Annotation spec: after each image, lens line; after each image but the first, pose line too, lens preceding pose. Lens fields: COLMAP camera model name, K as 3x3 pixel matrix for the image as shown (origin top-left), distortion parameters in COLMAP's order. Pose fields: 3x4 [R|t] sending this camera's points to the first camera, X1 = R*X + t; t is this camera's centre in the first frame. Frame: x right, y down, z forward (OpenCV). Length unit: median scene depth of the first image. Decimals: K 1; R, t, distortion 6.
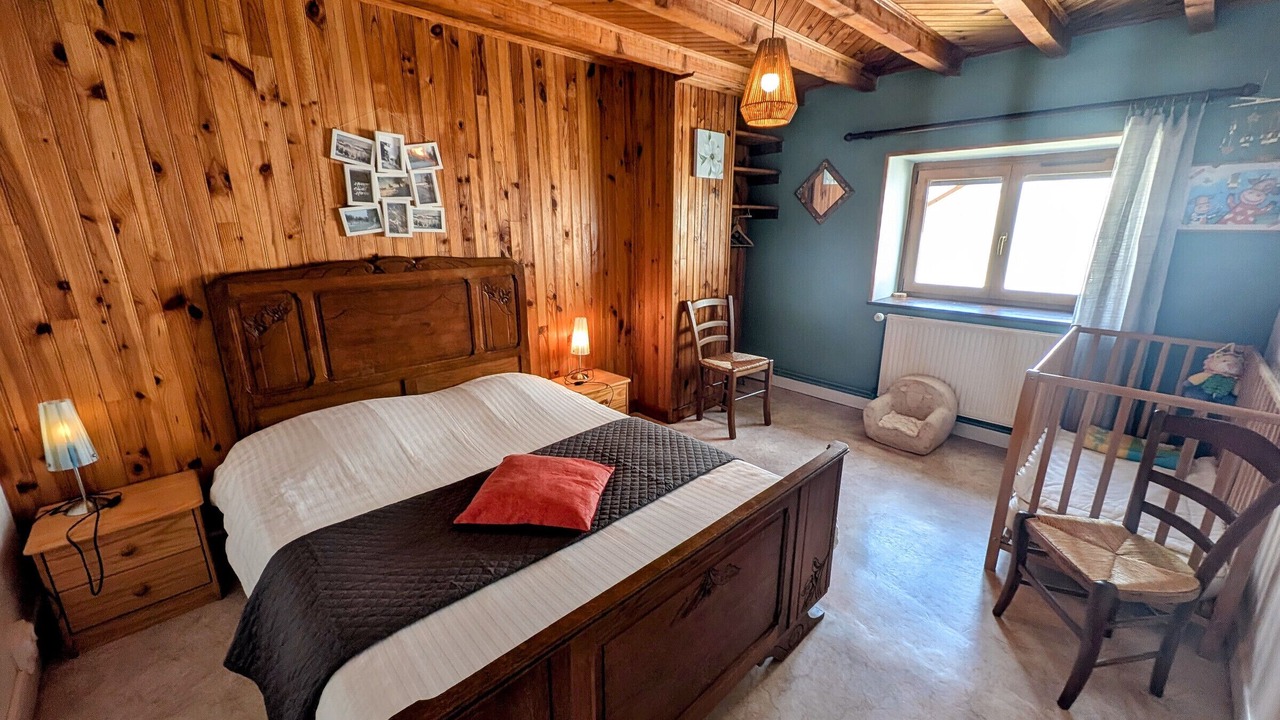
lens RADIAL K [[504.5, 0, 640.6], [0, 504.5, 357.7], [0, 0, 1]] dist [0.003677, -0.000626]
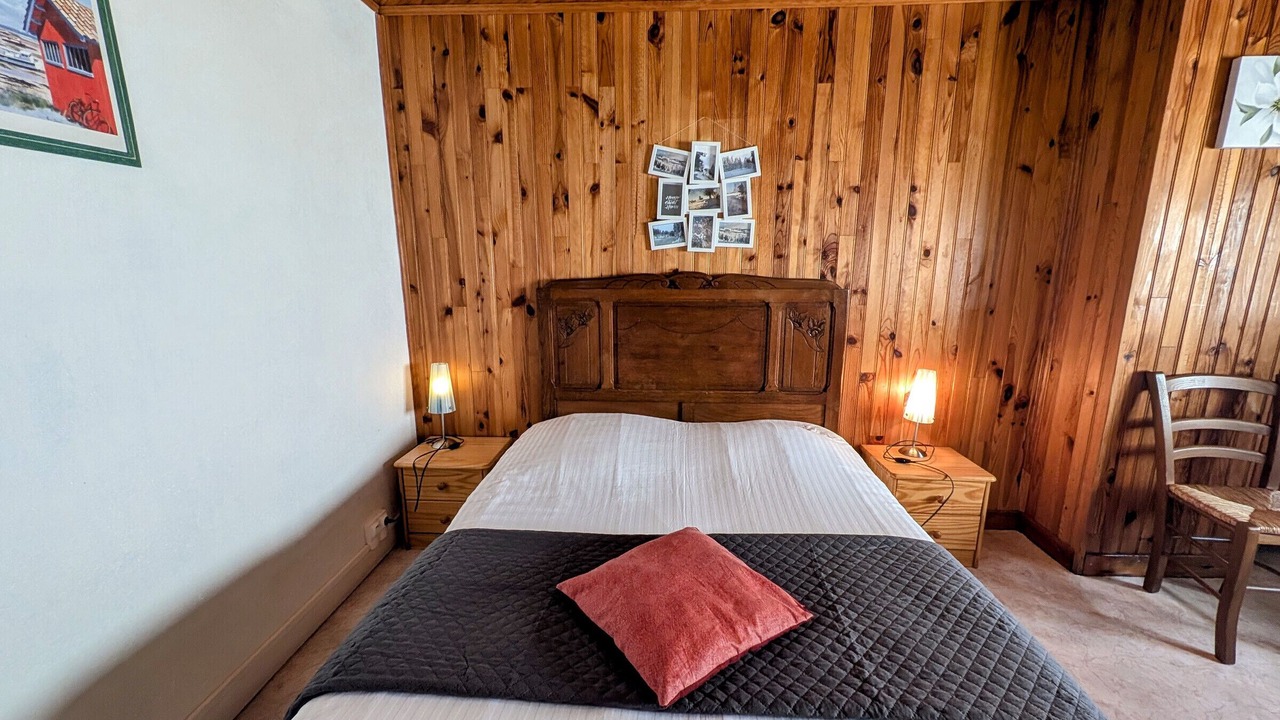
lens RADIAL K [[504.5, 0, 639.7], [0, 504.5, 358.8], [0, 0, 1]] dist [0.003677, -0.000626]
pose [[0.683358, 0.146527, -0.715229, 0.144829], [-0.193106, 0.981039, 0.016482, -0.038919], [0.704083, 0.126852, 0.698696, 0.299035]]
